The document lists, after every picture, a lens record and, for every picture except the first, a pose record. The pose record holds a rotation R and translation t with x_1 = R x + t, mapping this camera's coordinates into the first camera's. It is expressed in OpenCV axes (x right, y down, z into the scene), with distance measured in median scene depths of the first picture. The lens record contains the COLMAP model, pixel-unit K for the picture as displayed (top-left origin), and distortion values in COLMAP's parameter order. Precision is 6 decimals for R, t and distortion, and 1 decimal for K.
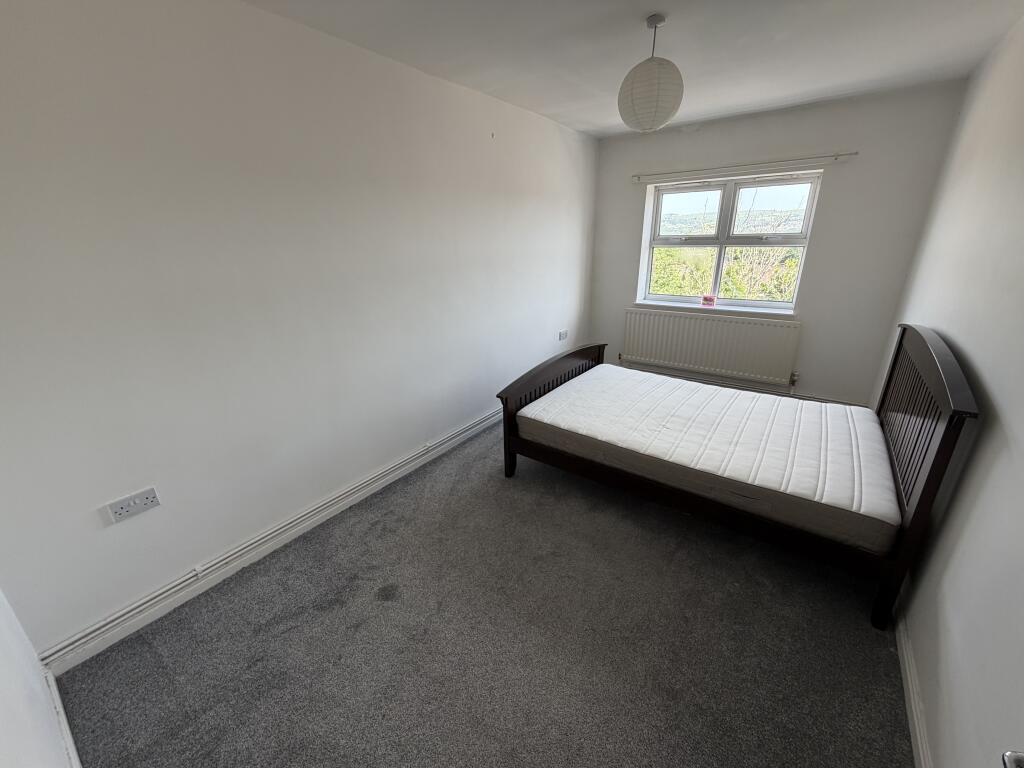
lens RADIAL K [[411.8, 0, 509.8], [0, 411.8, 379.5], [0, 0, 1]] dist [0.000798, 0.000012]
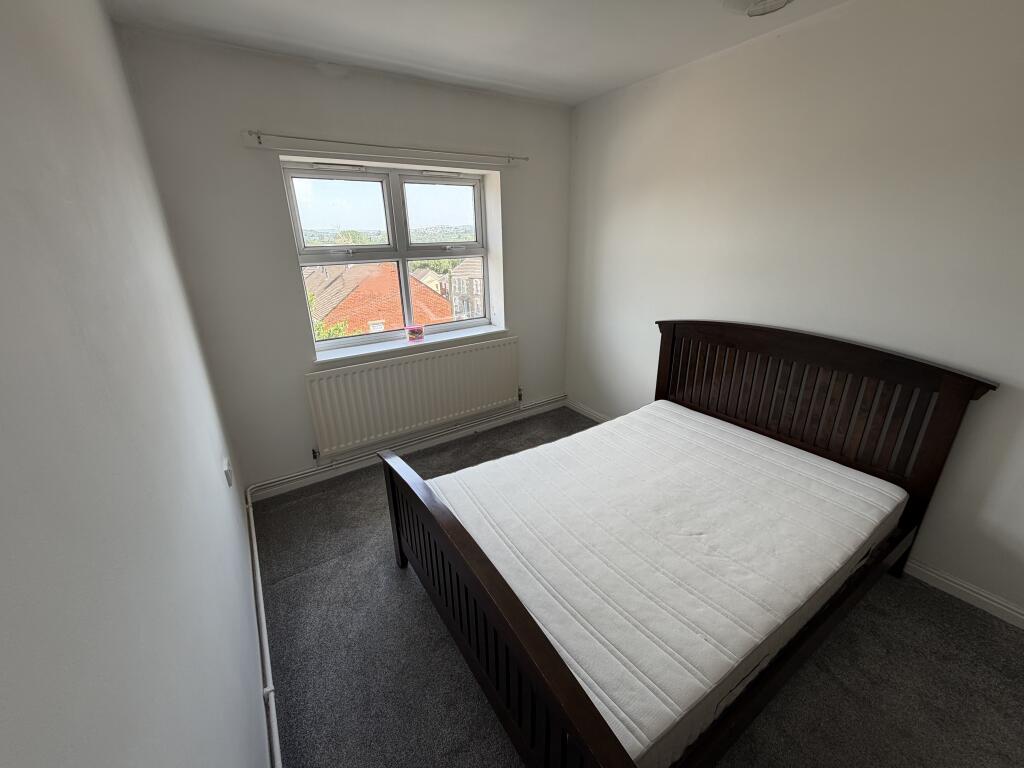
lens RADIAL K [[411.8, 0, 509.8], [0, 411.8, 379.5], [0, 0, 1]] dist [0.000798, 0.000012]
pose [[0.349104, -0.303850, 0.886455, -0.142298], [0.321813, 0.927313, 0.191118, -0.207997], [-0.880093, 0.218553, 0.421511, 0.577911]]
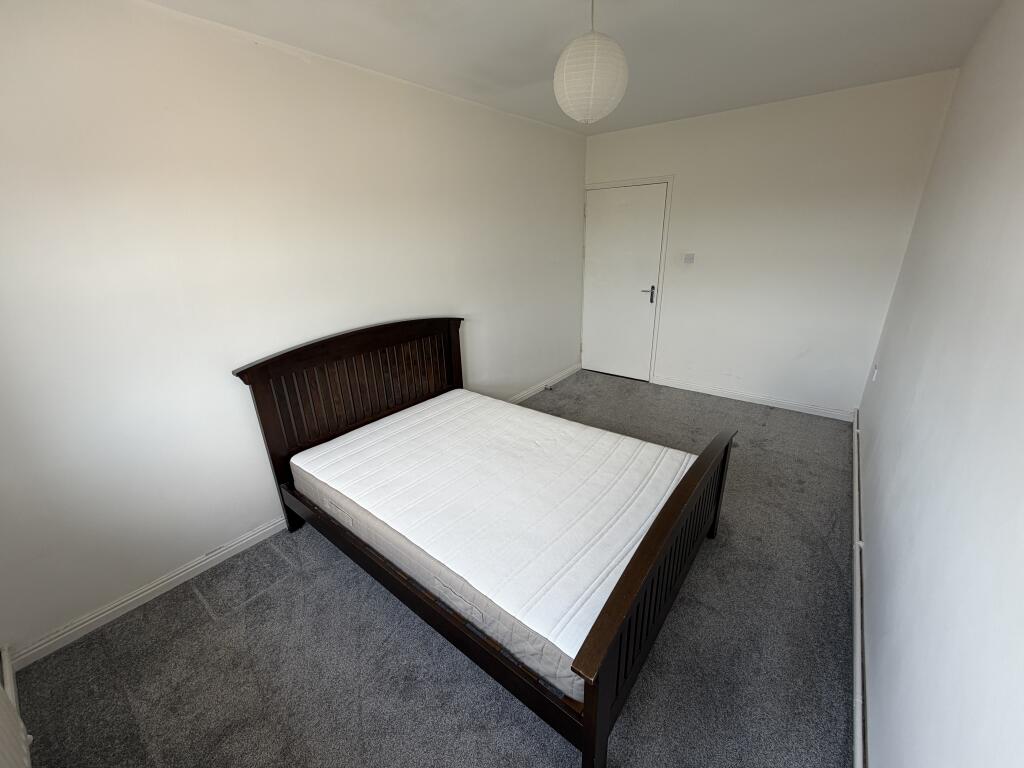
lens RADIAL K [[405.5, 0, 512.0], [0, 405.5, 384.0], [0, 0, 1]] dist [-0.001914, -0.000539]
pose [[-0.997595, 0.034965, 0.059844, 0.230934], [0.065157, 0.767479, 0.637754, -0.368487], [-0.023630, 0.640120, -0.767912, 1.009682]]
